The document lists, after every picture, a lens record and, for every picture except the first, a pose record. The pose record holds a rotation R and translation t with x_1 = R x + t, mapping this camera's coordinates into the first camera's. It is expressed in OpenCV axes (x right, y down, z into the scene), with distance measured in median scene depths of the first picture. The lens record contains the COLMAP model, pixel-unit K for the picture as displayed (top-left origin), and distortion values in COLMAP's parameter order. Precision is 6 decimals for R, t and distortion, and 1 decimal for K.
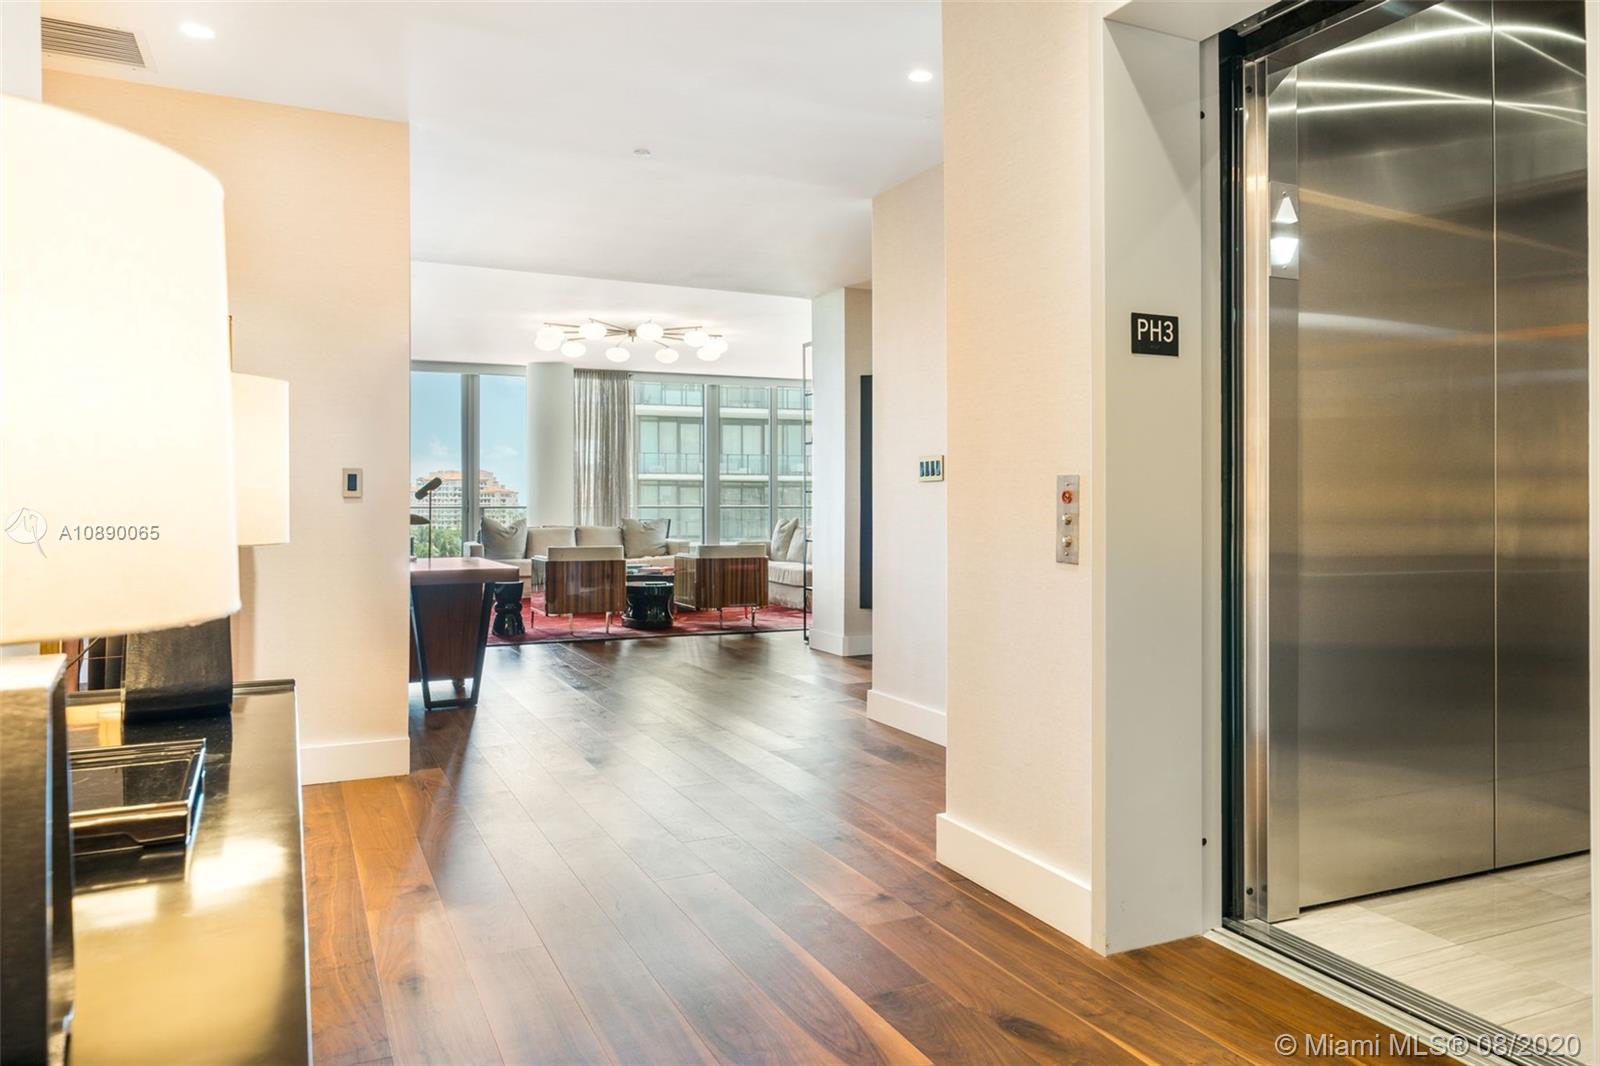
lens RADIAL K [[1091.3, 0, 800.0], [0, 1091.3, 533.0], [0, 0, 1]] dist [0.062204, 0.000335]
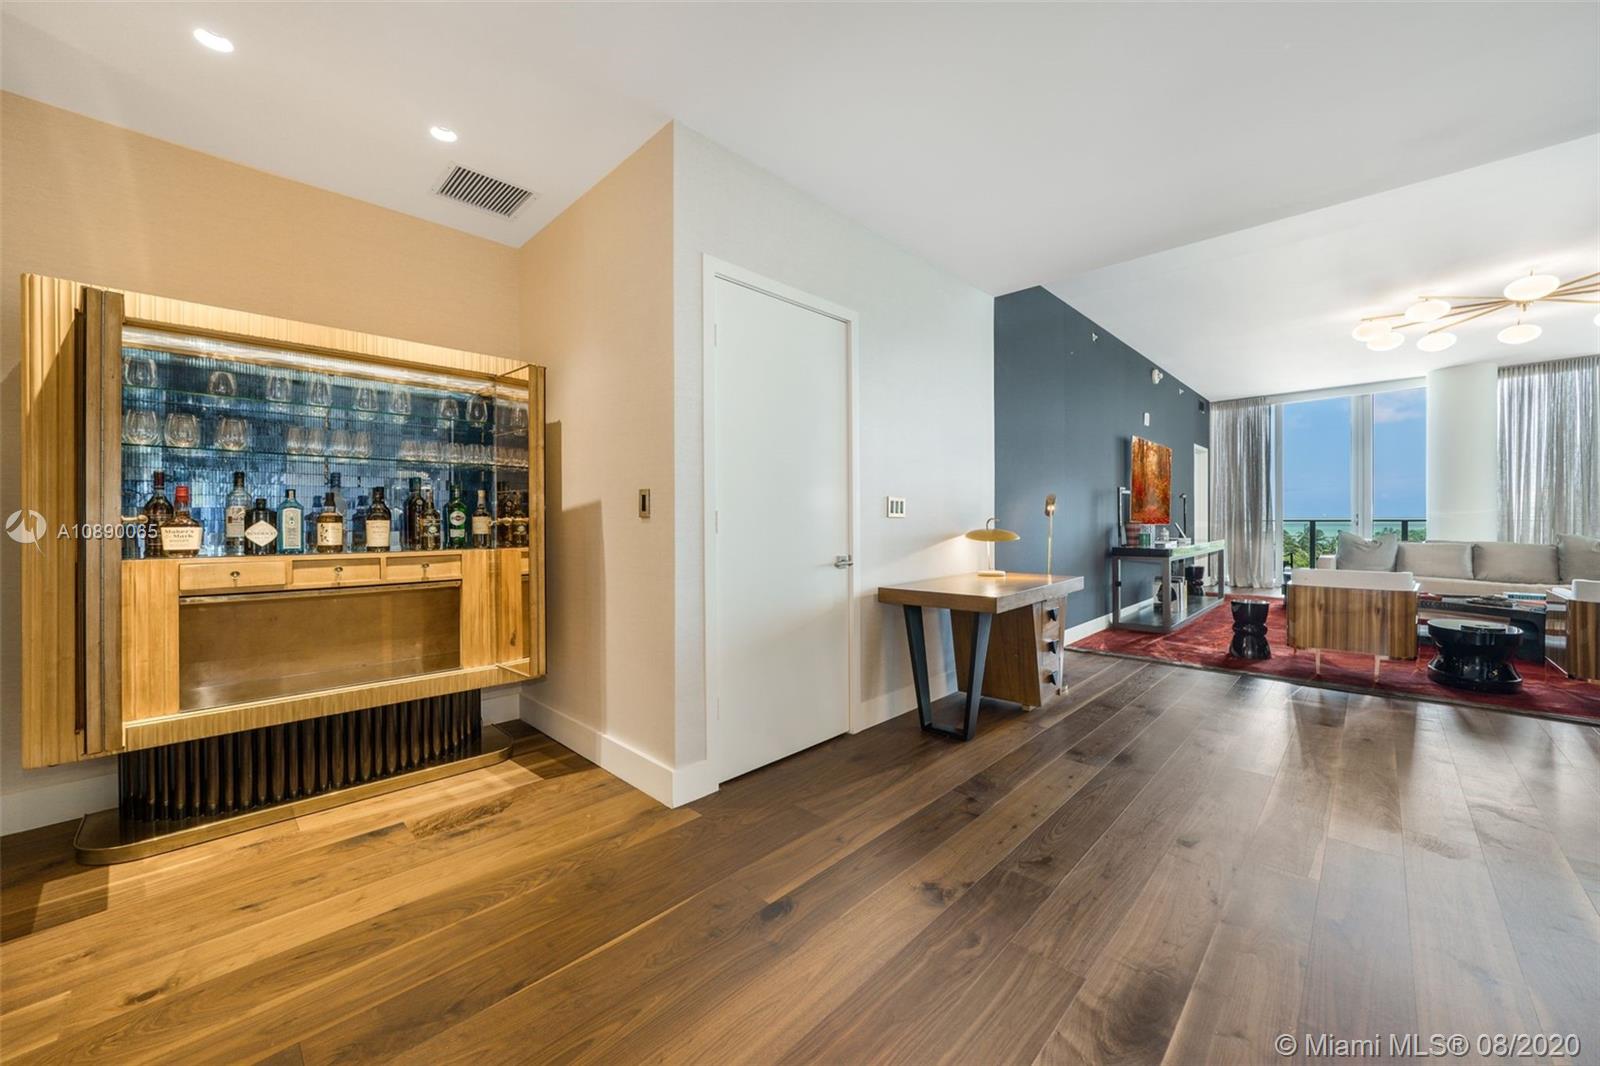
lens RADIAL K [[598.6, 0, 797.9], [0, 598.6, 521.2], [0, 0, 1]] dist [-0.001006, -0.000161]
pose [[0.353546, 0.003614, -0.935410, 0.169424], [-0.019369, 0.999806, -0.003458, -0.029296], [0.935217, 0.019341, 0.353547, 0.933305]]
